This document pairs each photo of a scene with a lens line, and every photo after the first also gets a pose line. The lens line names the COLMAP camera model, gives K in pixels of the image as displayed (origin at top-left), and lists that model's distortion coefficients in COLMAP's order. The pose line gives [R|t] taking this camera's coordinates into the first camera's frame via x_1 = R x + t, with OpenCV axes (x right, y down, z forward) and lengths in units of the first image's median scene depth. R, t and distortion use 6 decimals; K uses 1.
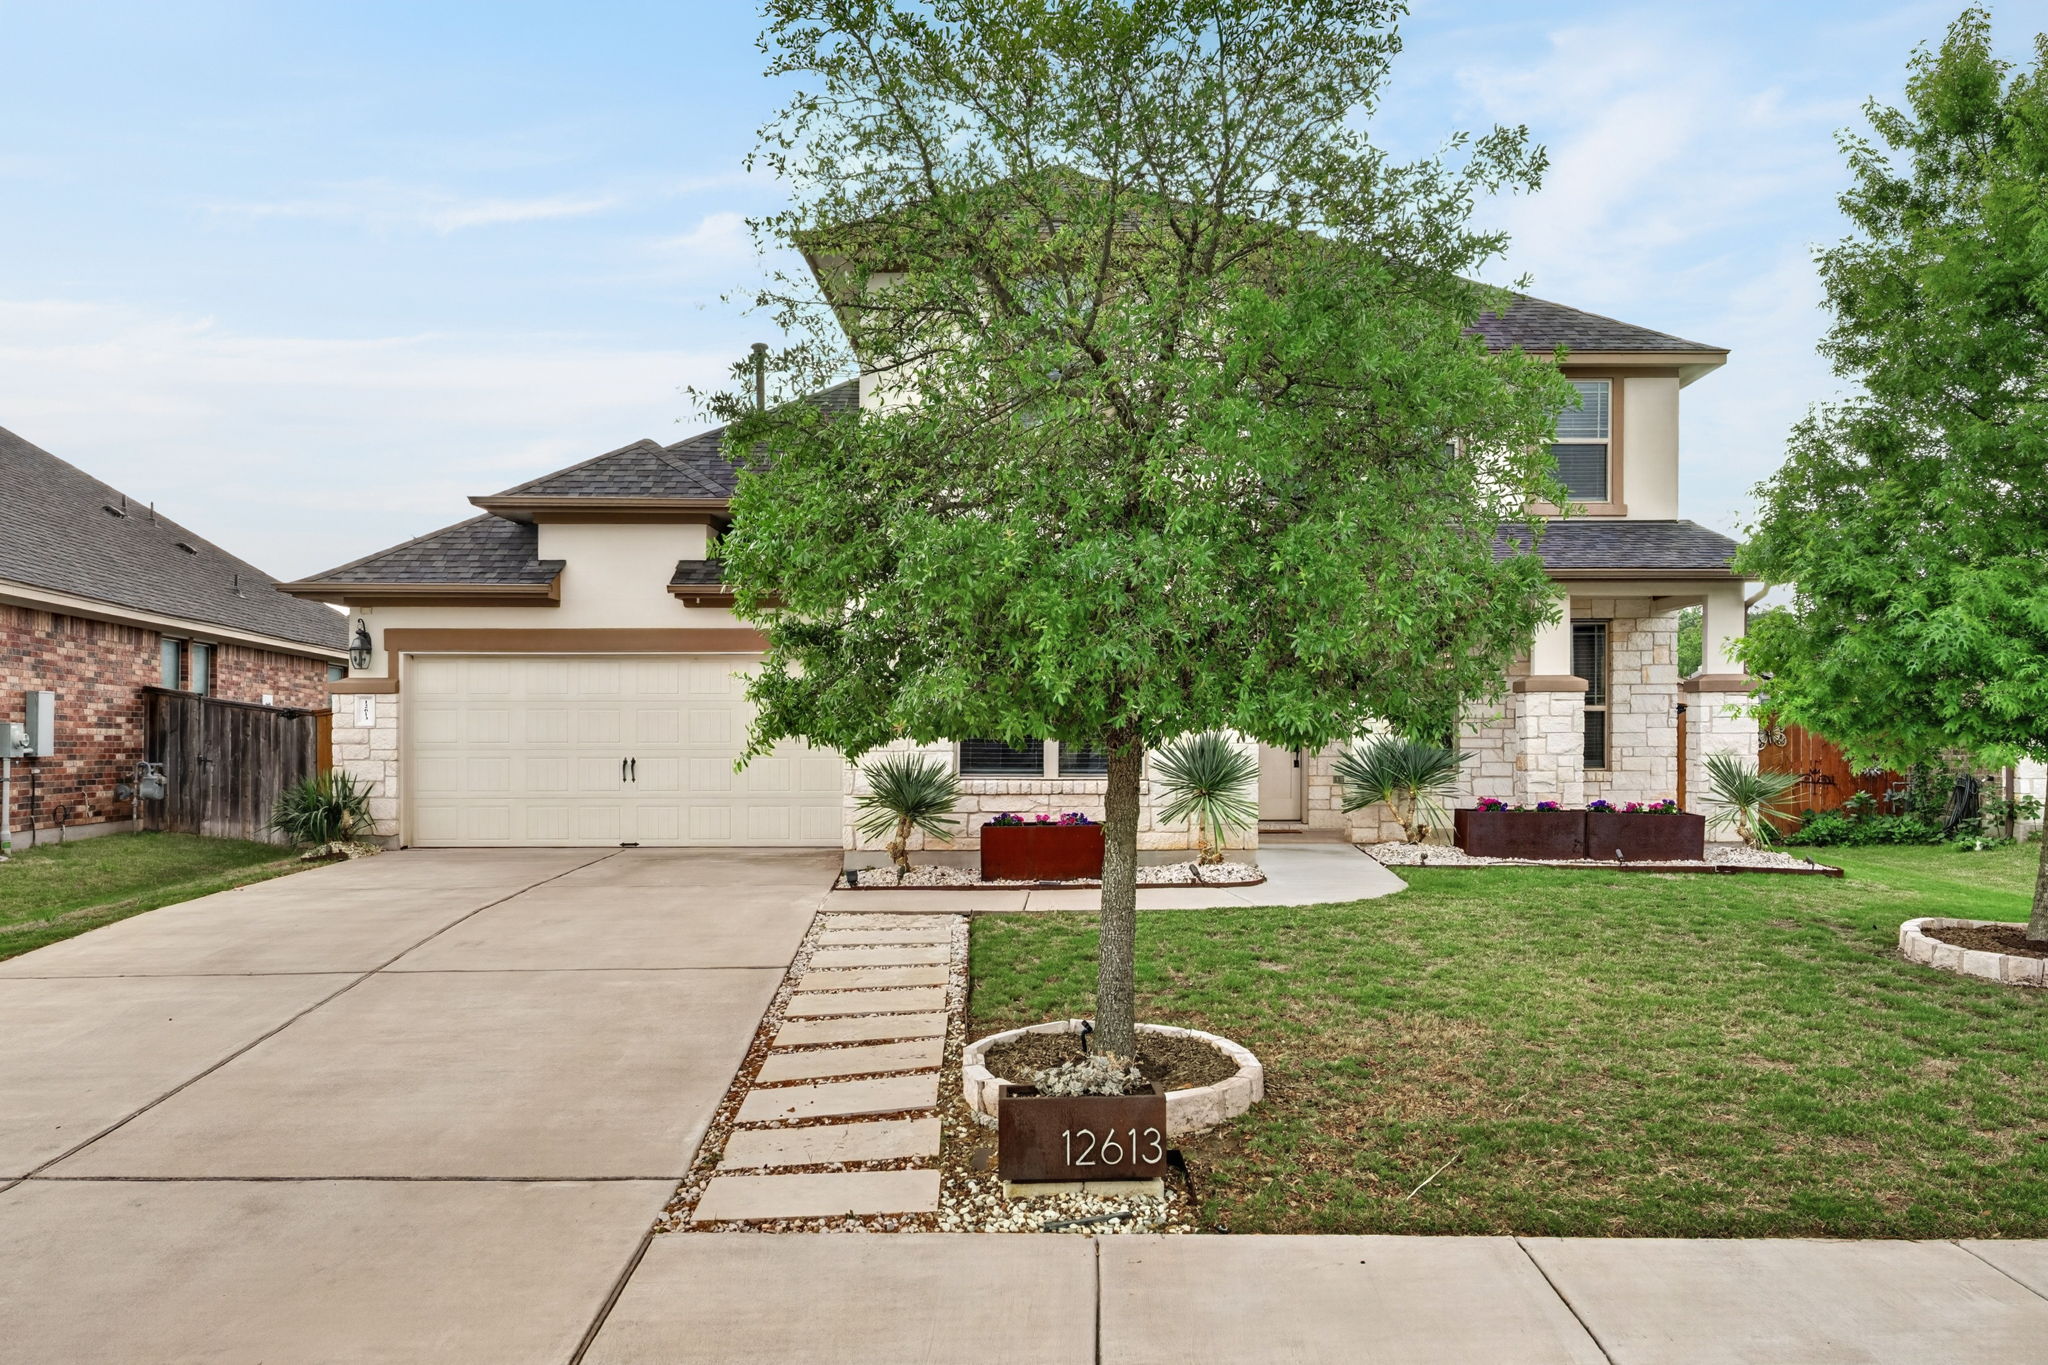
lens RADIAL K [[1487.1, 0, 1043.0], [0, 1487.1, 700.4], [0, 0, 1]] dist [0.006329, 0.002221]
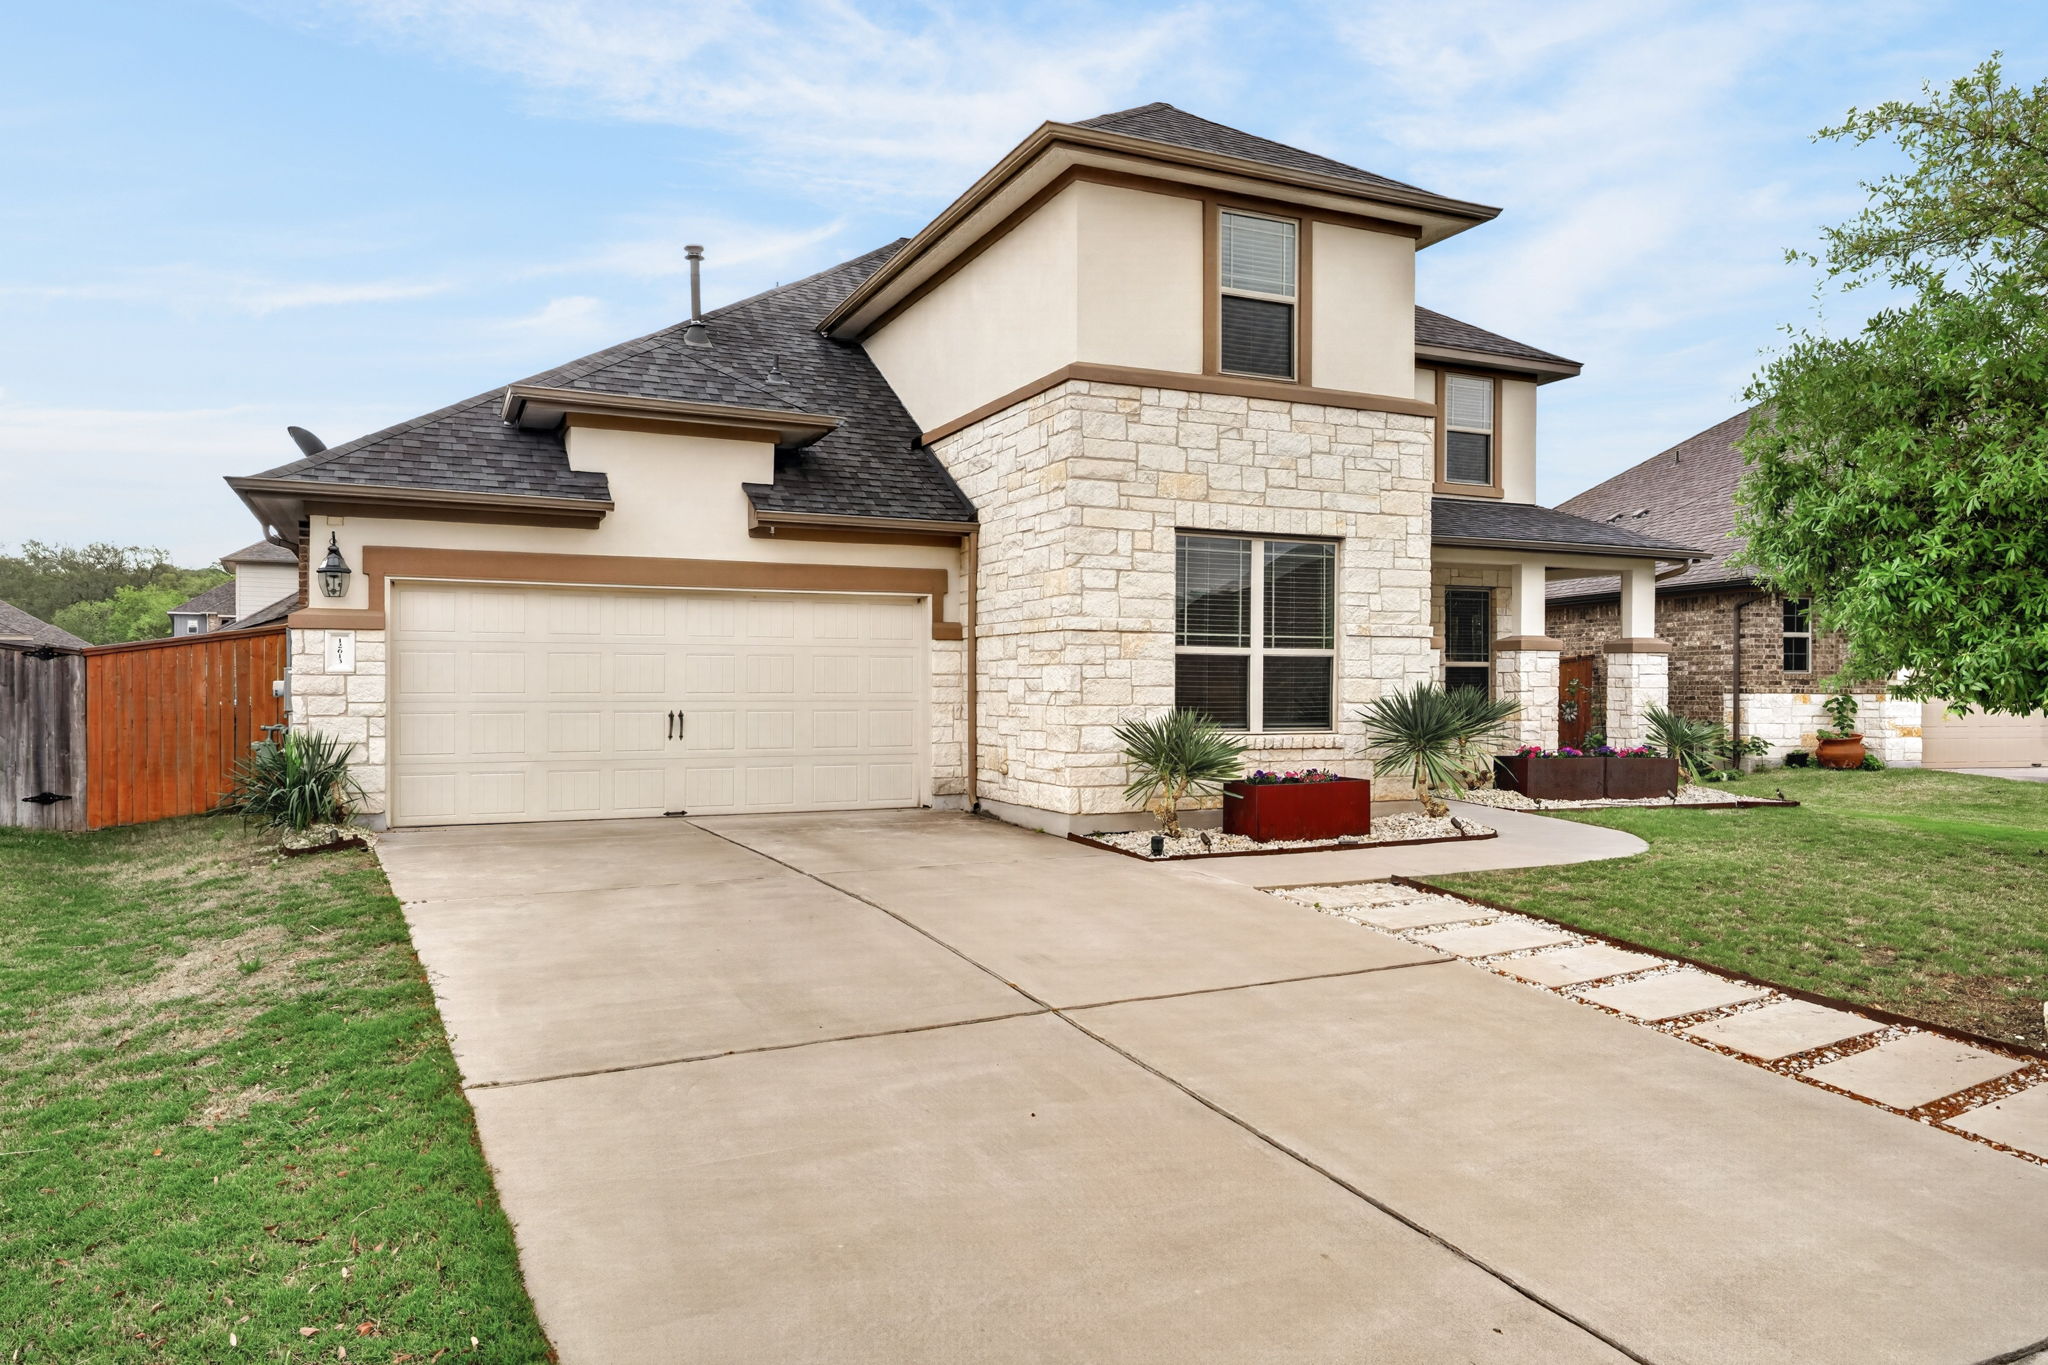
lens RADIAL K [[1333.5, 0, 1021.9], [0, 1333.5, 684.9], [0, 0, 1]] dist [0.005507, -0.001318]
pose [[0.911869, 0.004723, 0.410454, -0.417305], [-0.014737, 0.999666, 0.021236, 0.004147], [-0.410216, -0.025413, 0.911634, 0.229953]]
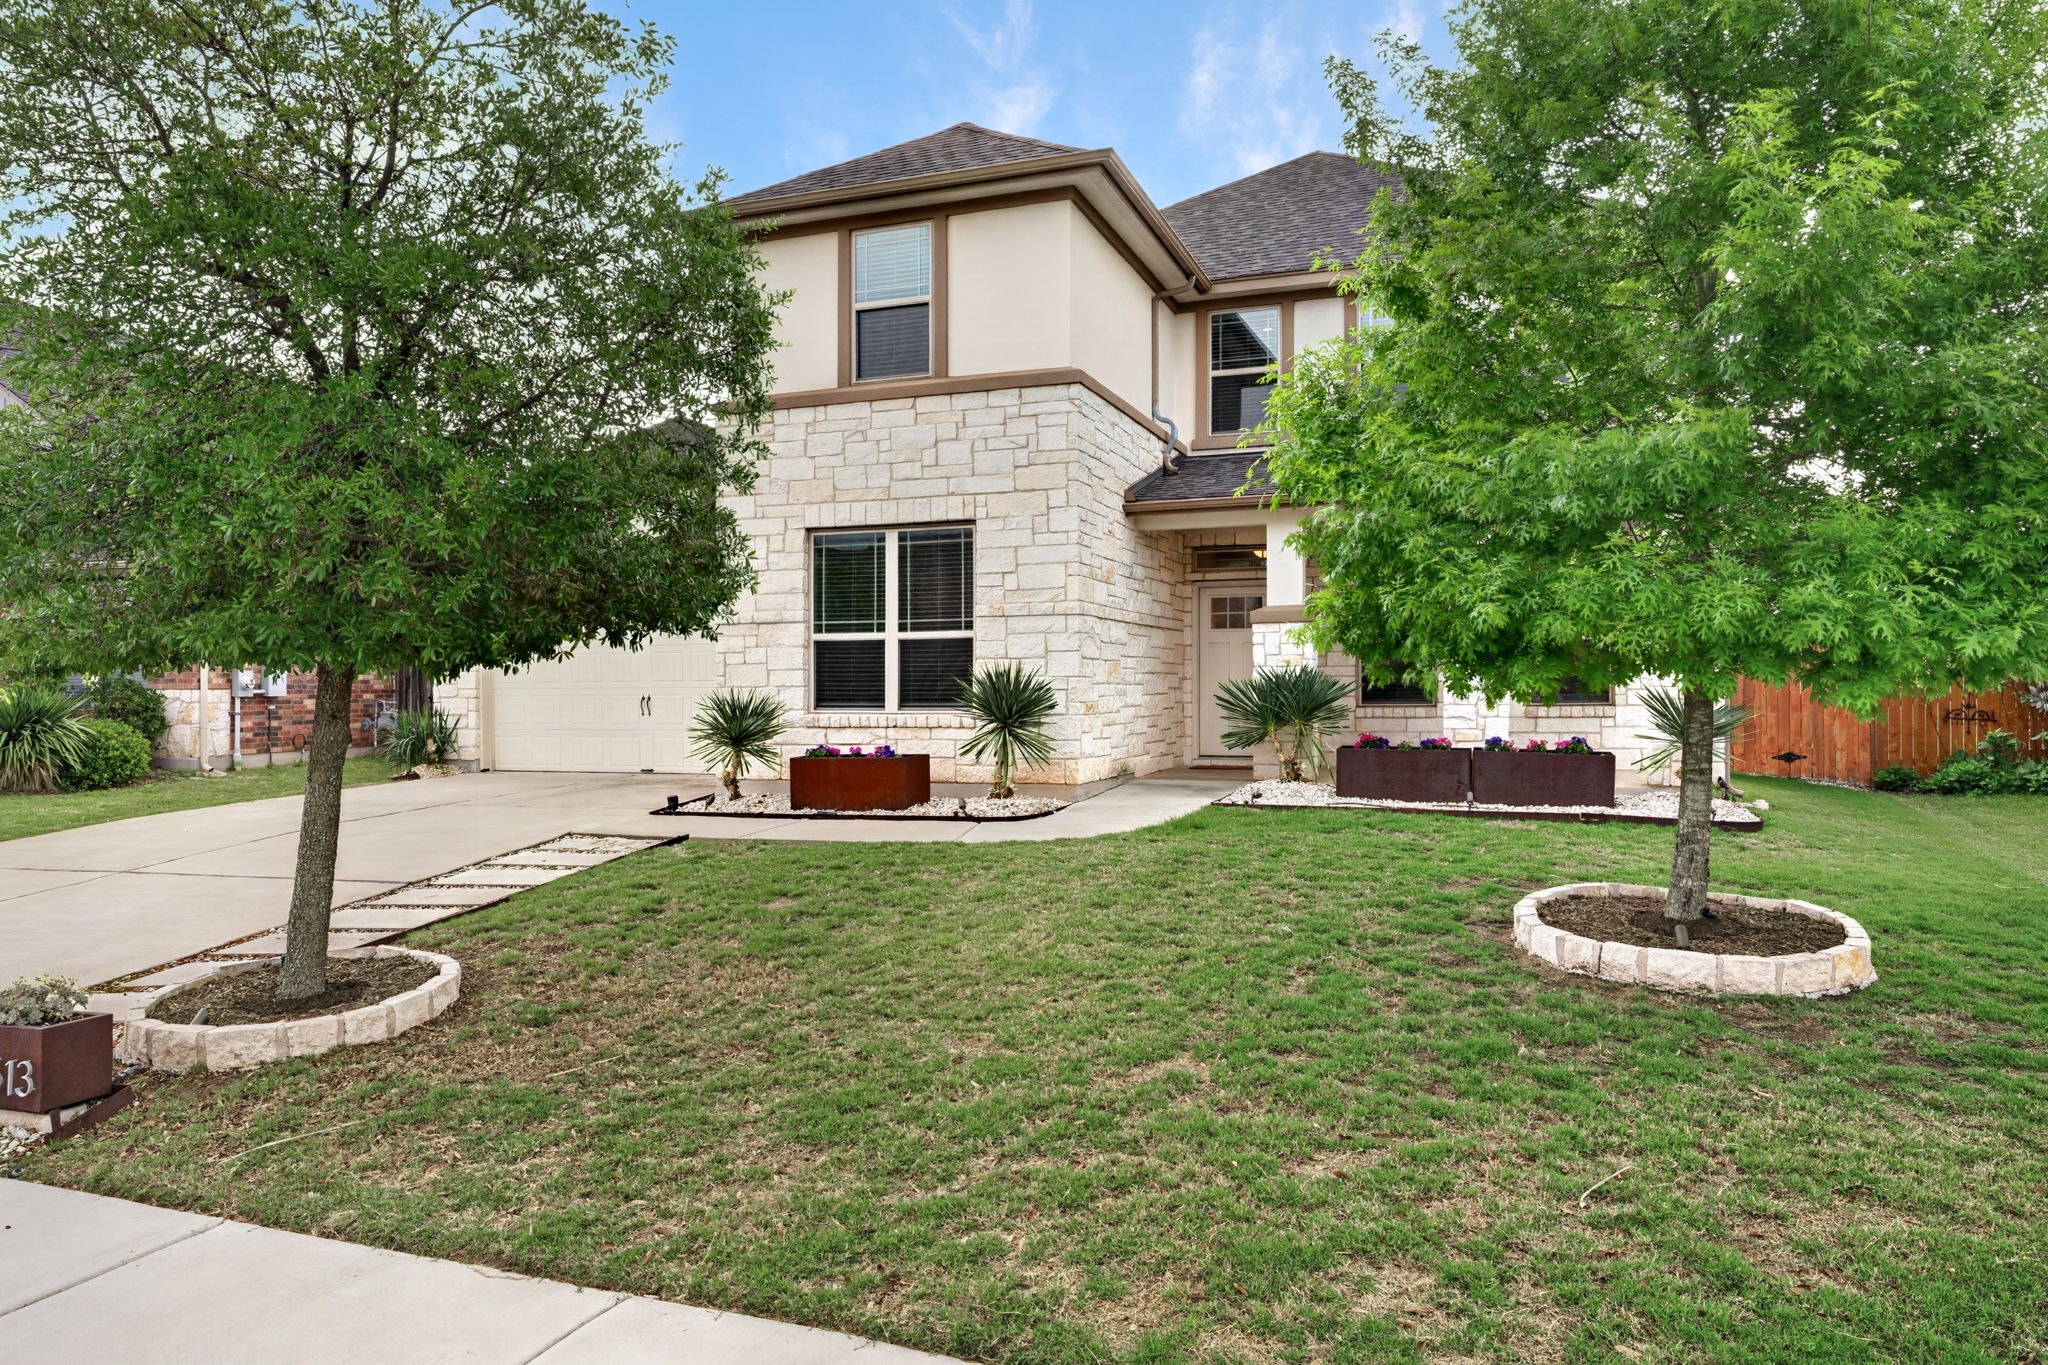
lens RADIAL K [[1333.5, 0, 1015.0], [0, 1333.5, 671.9], [0, 0, 1]] dist [0.005507, -0.001318]
pose [[0.941744, -0.010265, -0.336173, 0.336983], [0.016549, 0.999738, 0.015832, 0.009399], [0.335922, -0.020473, 0.941667, 0.134004]]
